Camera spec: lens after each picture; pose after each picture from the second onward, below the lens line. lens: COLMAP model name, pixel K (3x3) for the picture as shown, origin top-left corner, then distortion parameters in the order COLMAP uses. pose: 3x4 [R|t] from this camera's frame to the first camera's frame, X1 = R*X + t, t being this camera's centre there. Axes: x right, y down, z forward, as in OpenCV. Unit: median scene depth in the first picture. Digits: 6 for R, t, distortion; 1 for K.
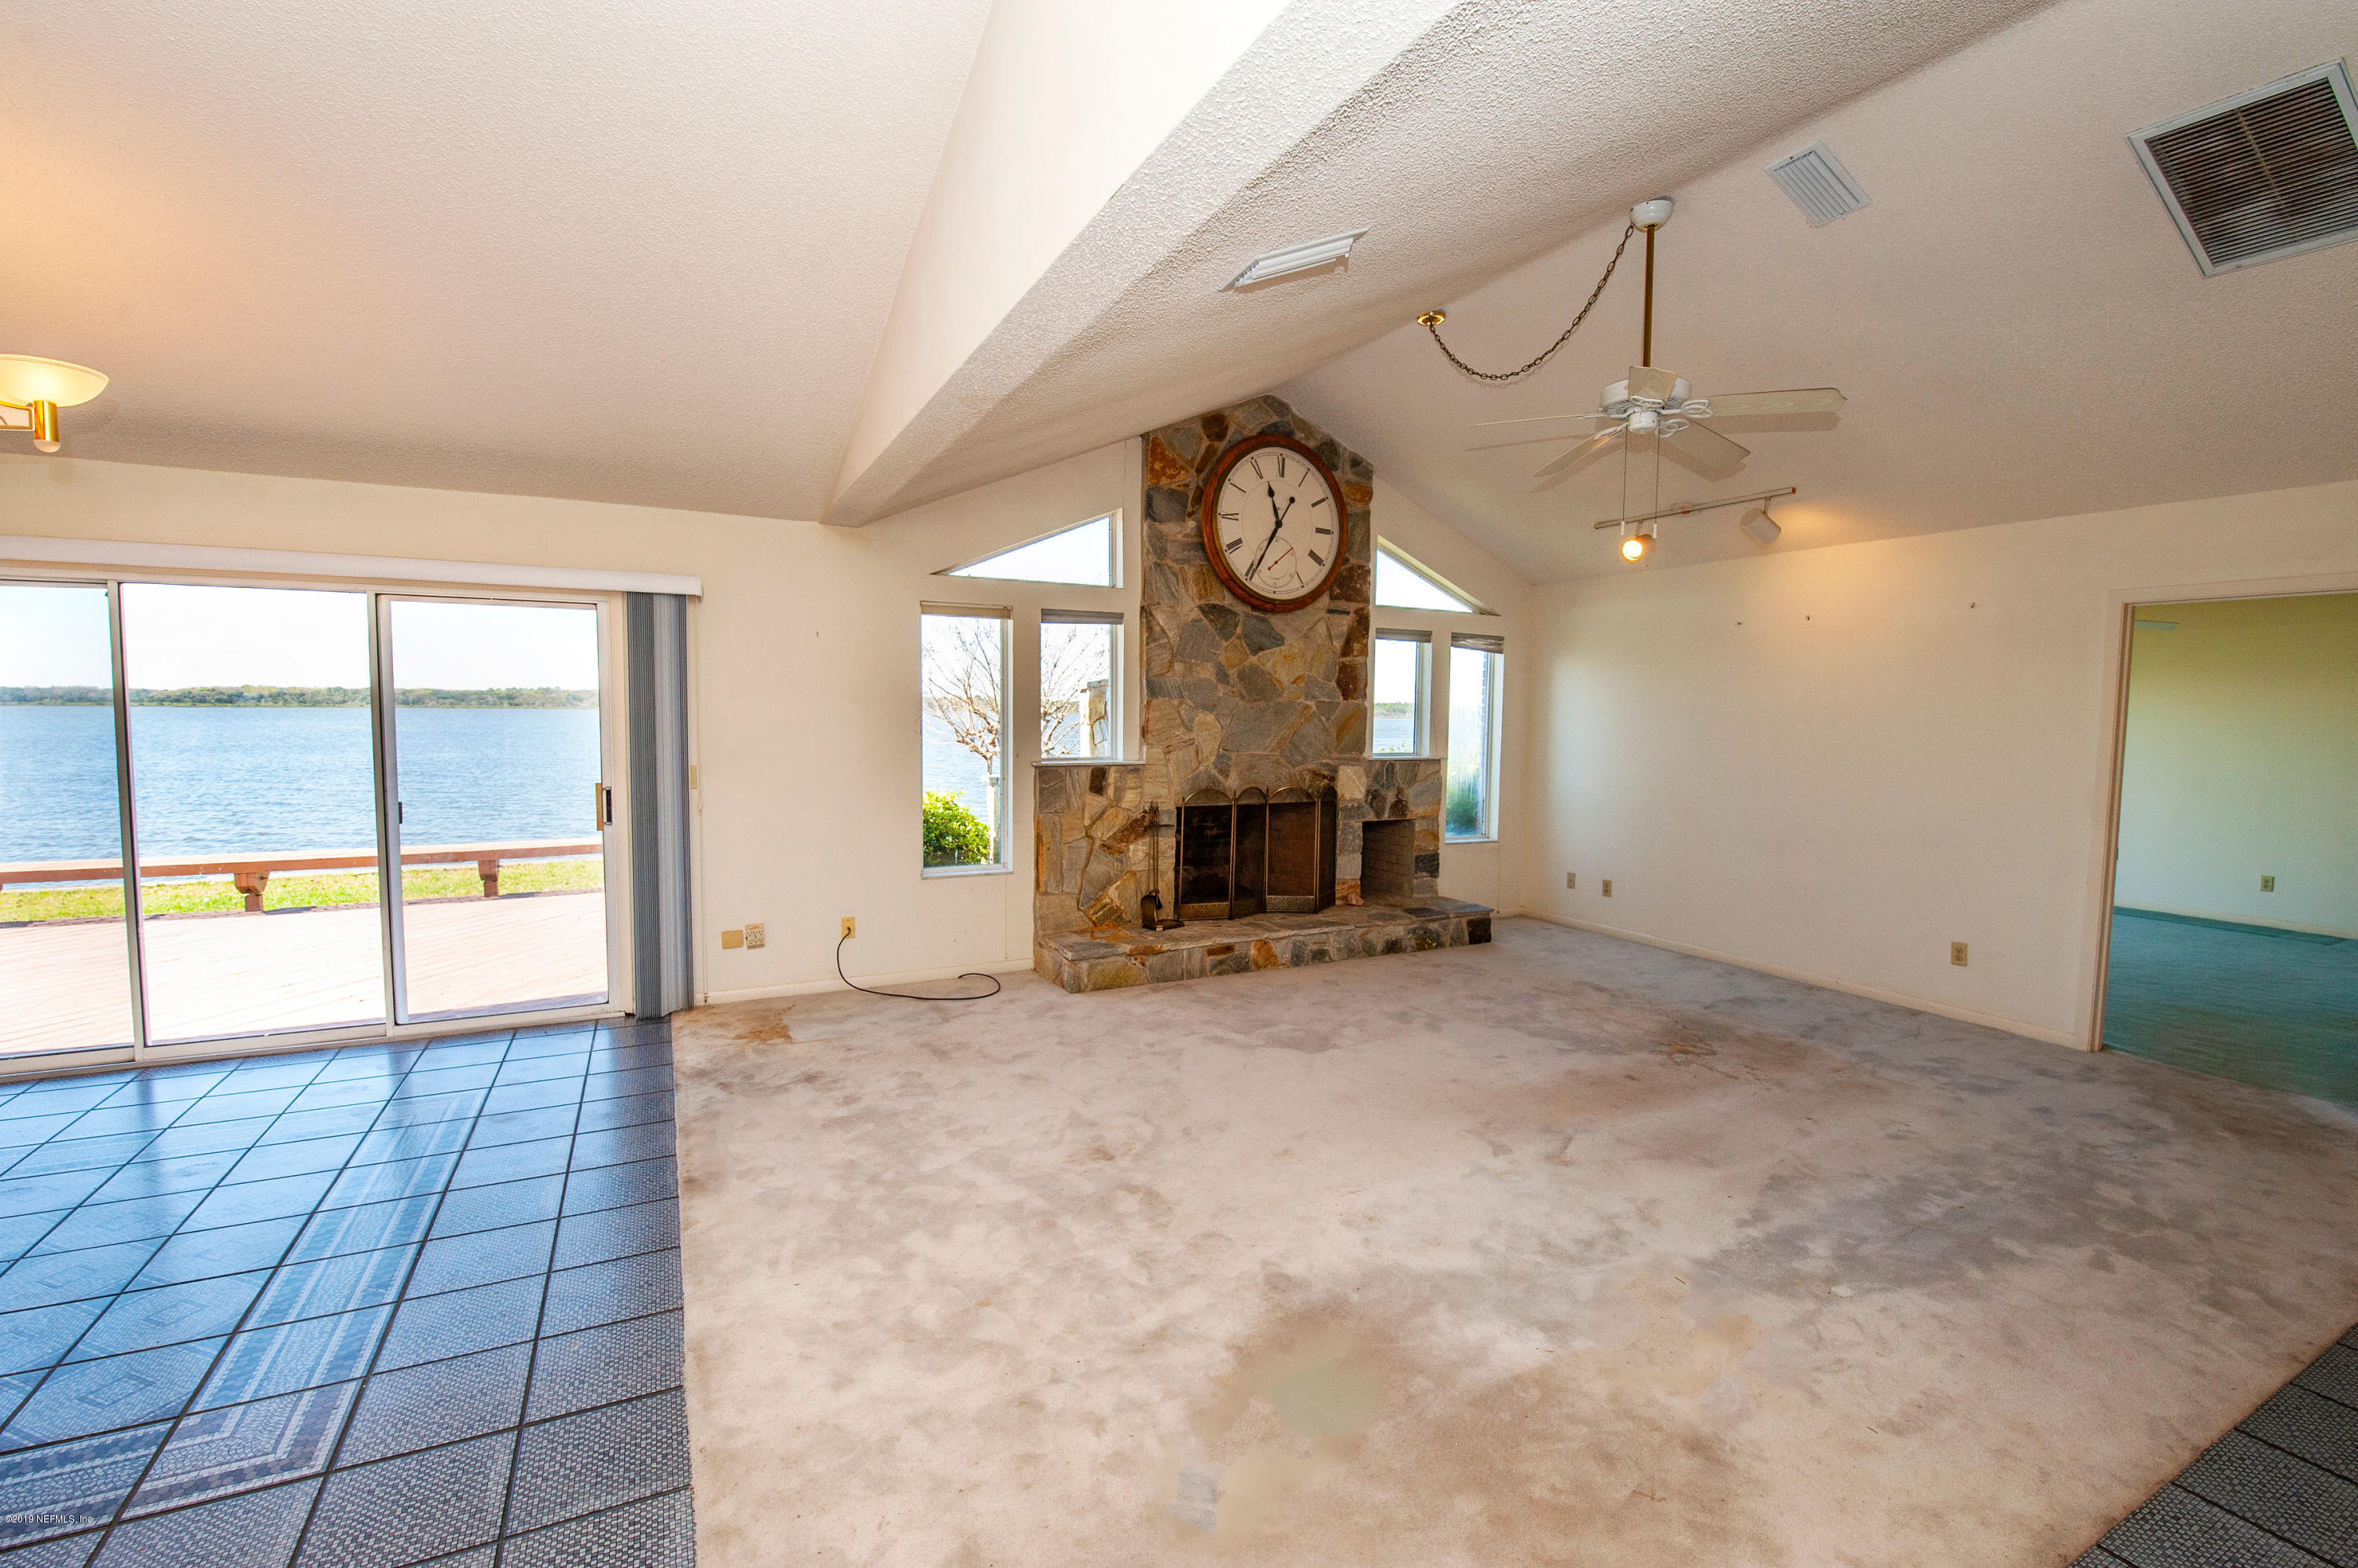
lens RADIAL K [[1014.1, 0, 1180.8], [0, 1014.1, 777.6], [0, 0, 1]] dist [-0.000797, -0.007358]
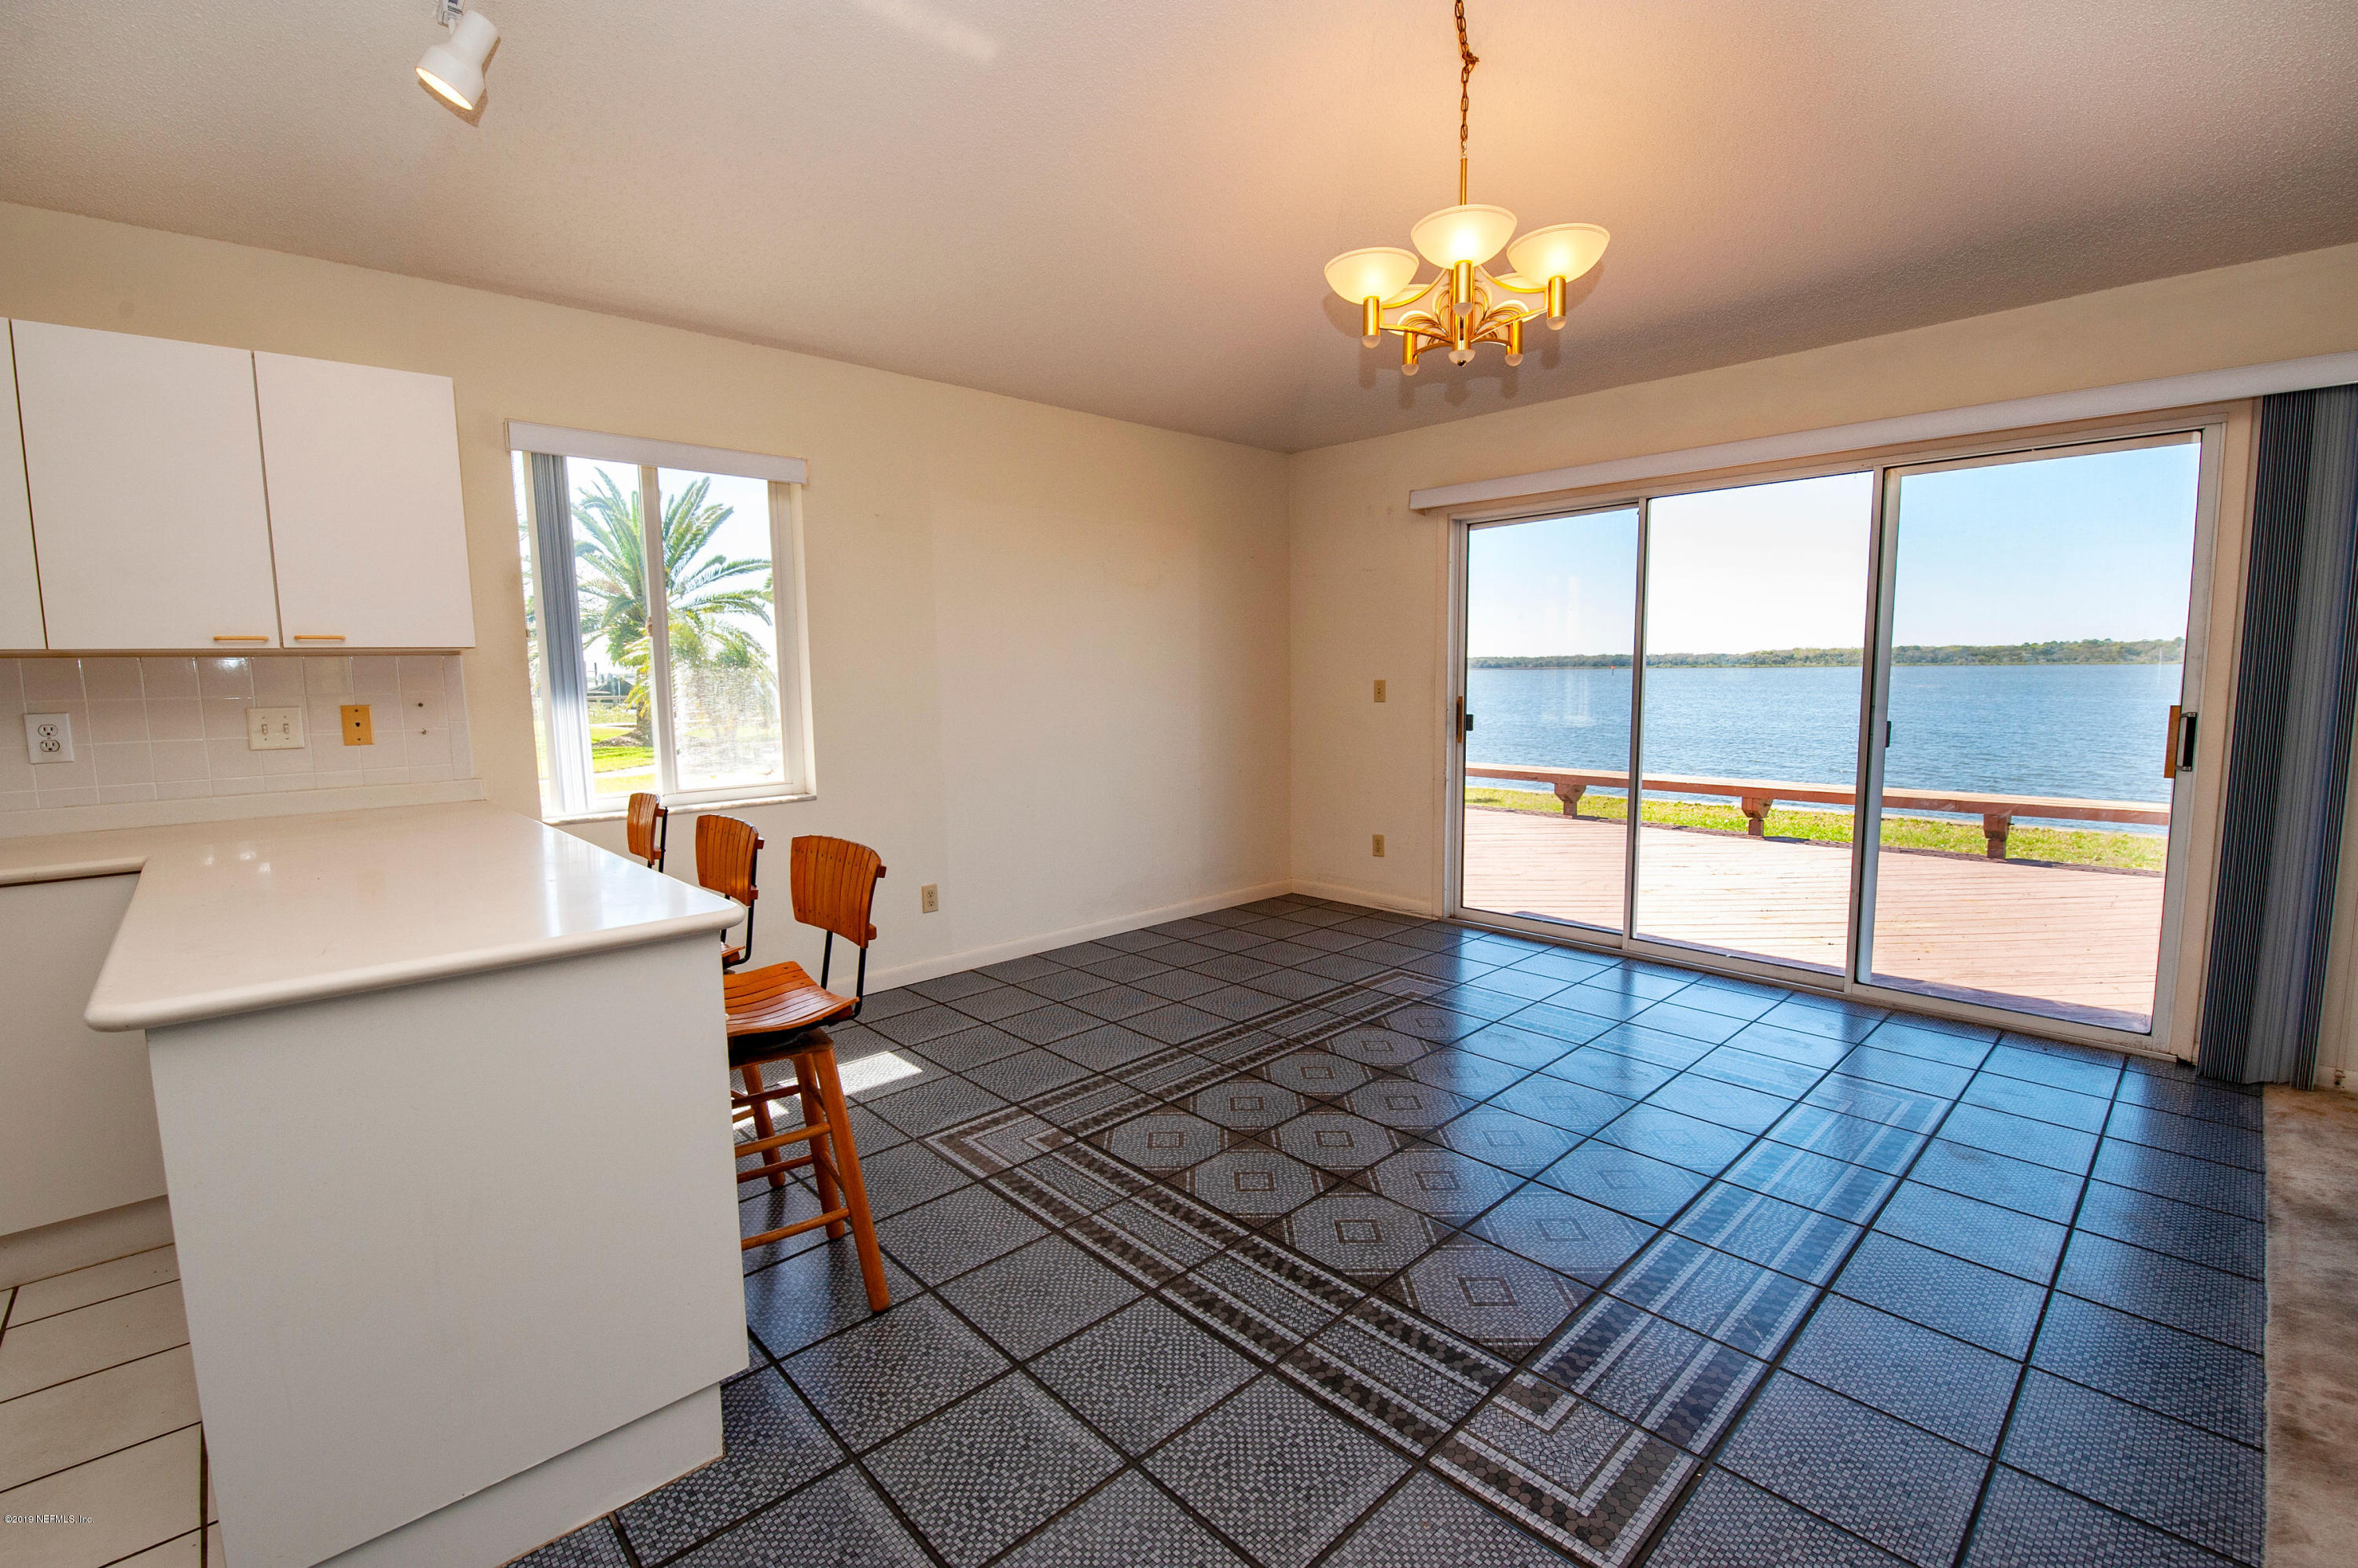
lens RADIAL K [[1009.4, 0, 1177.5], [0, 1009.4, 781.1], [0, 0, 1]] dist [-0.000423, -0.010169]
pose [[0.271393, 0.088840, -0.958360, -0.099538], [-0.047337, 0.995758, 0.078902, 0.026682], [0.961304, 0.023953, 0.274448, 0.159398]]
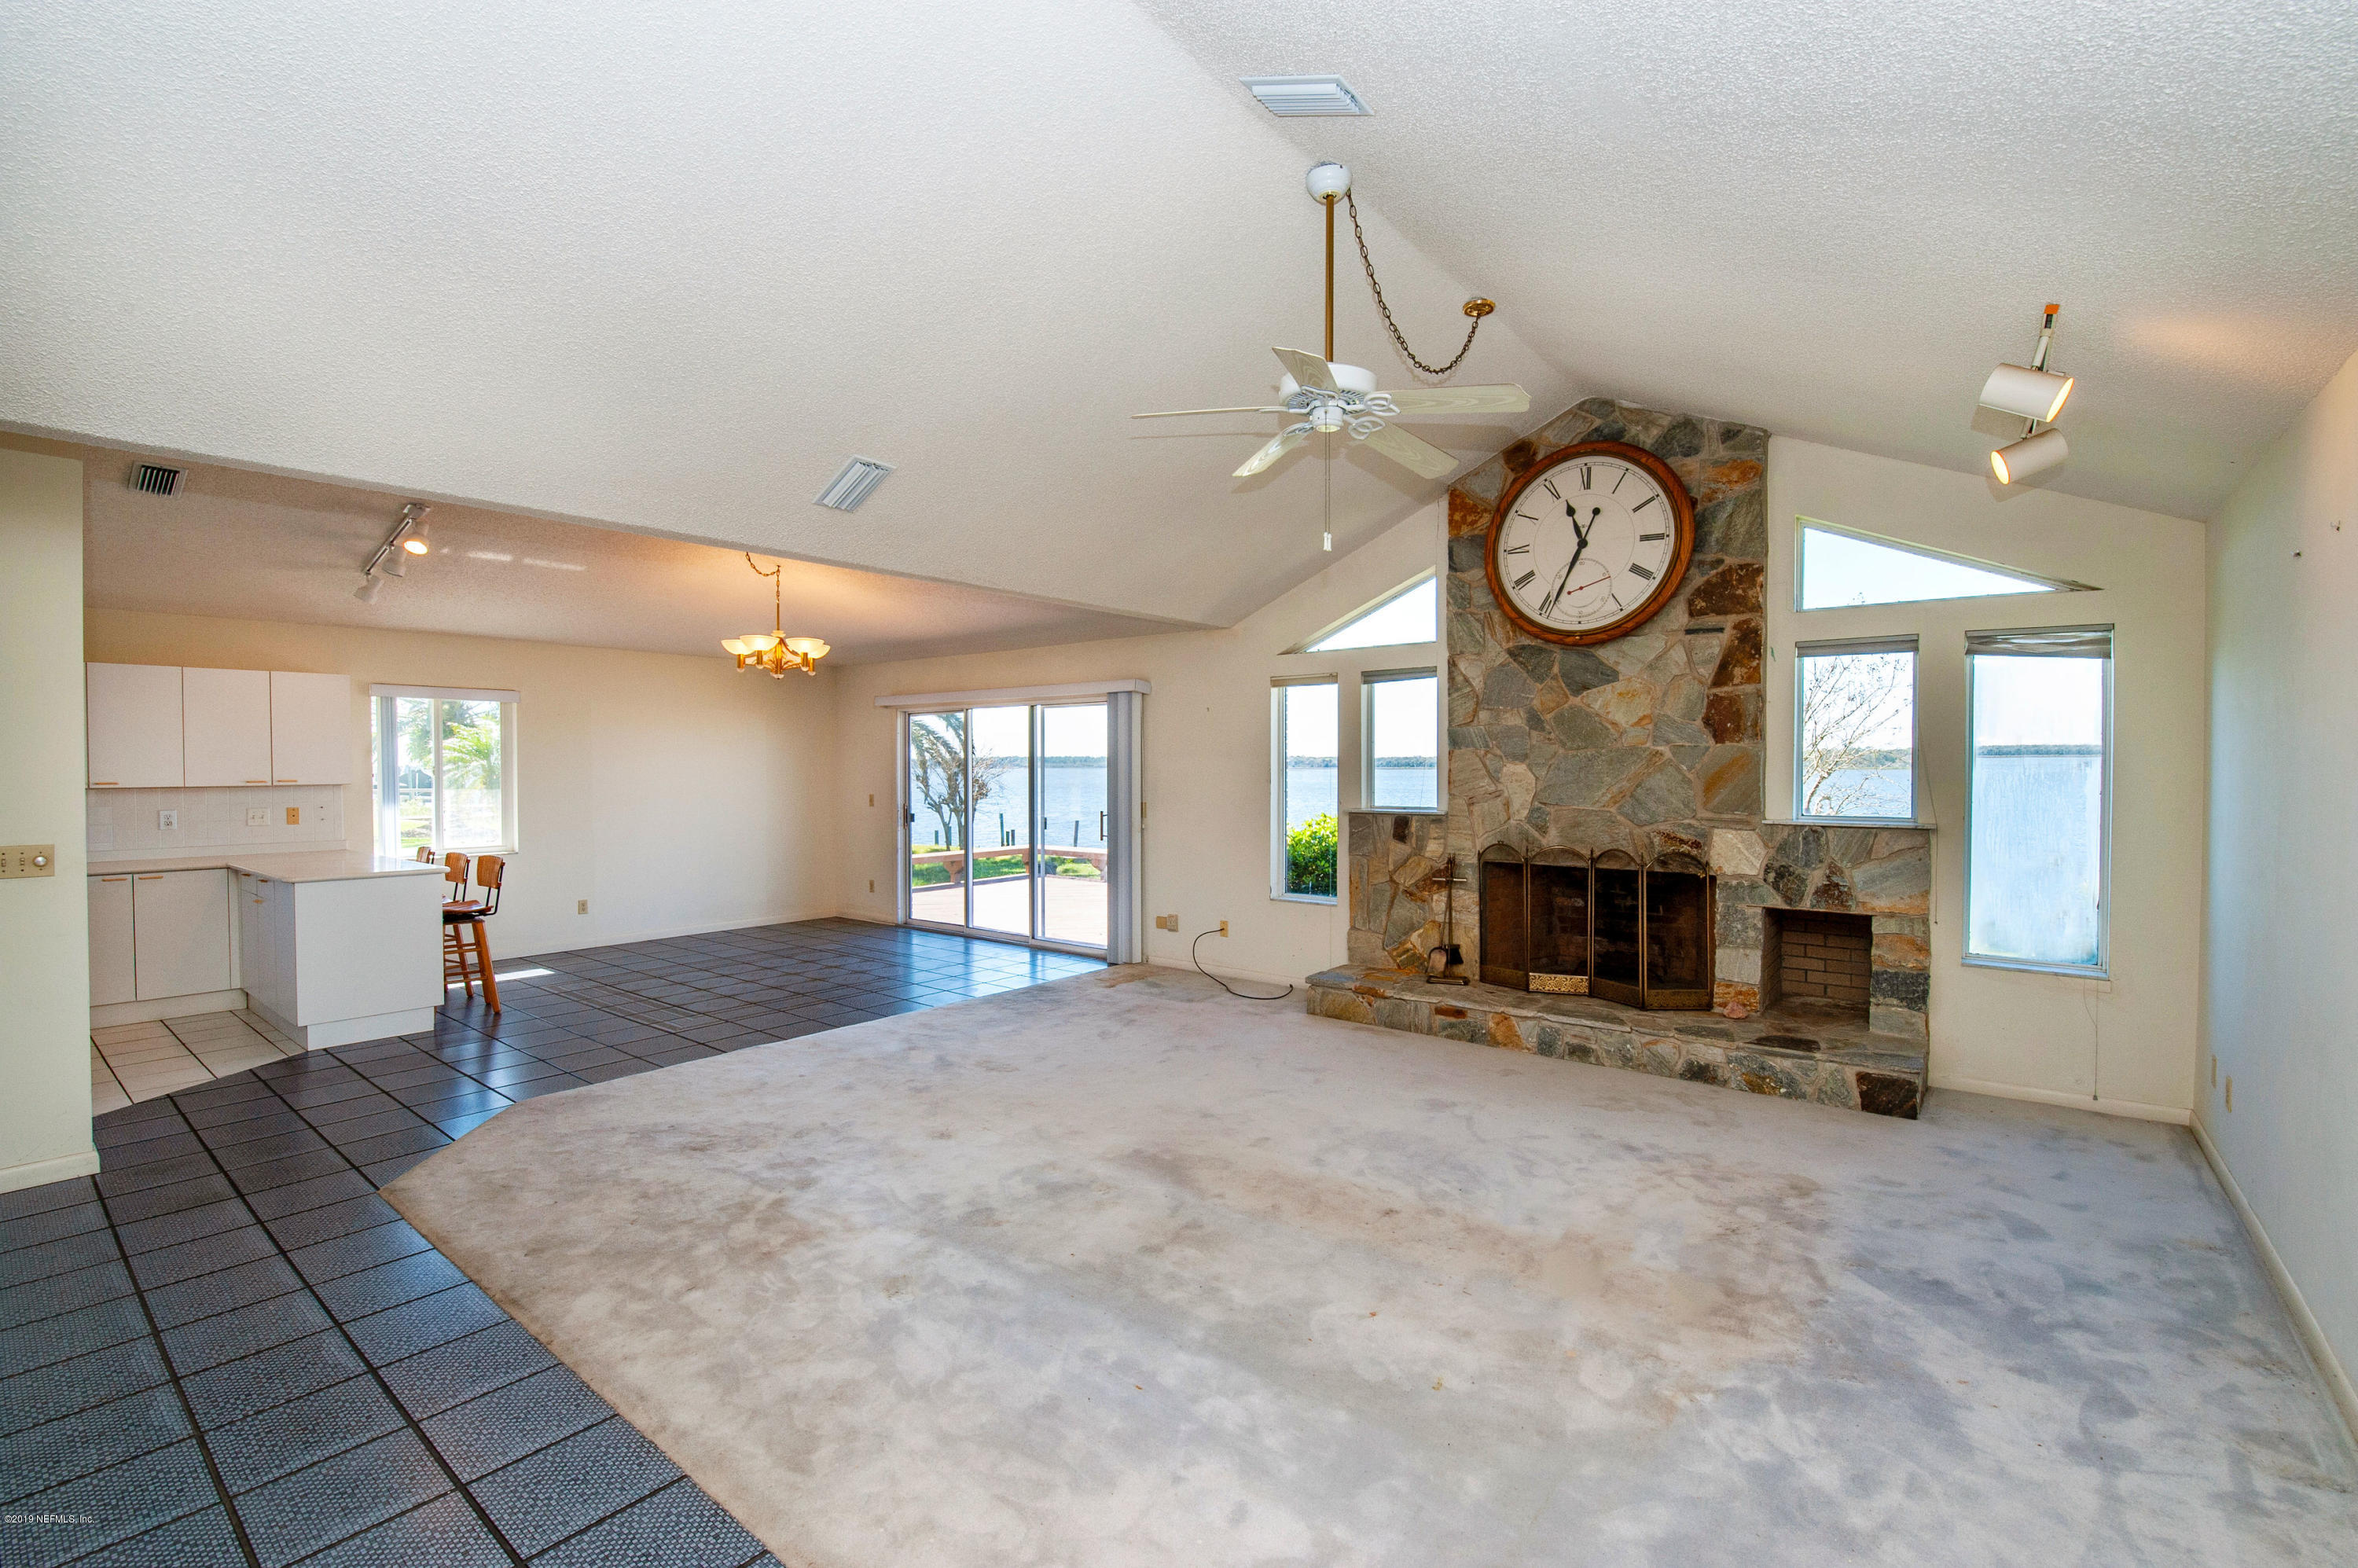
lens RADIAL K [[1009.4, 0, 1177.5], [0, 1009.4, 781.1], [0, 0, 1]] dist [-0.000423, -0.010169]
pose [[0.409736, 0.000034, -0.912204, 0.765675], [-0.053672, 0.998268, -0.024071, -0.008629], [0.910624, 0.058823, 0.409028, 0.355134]]
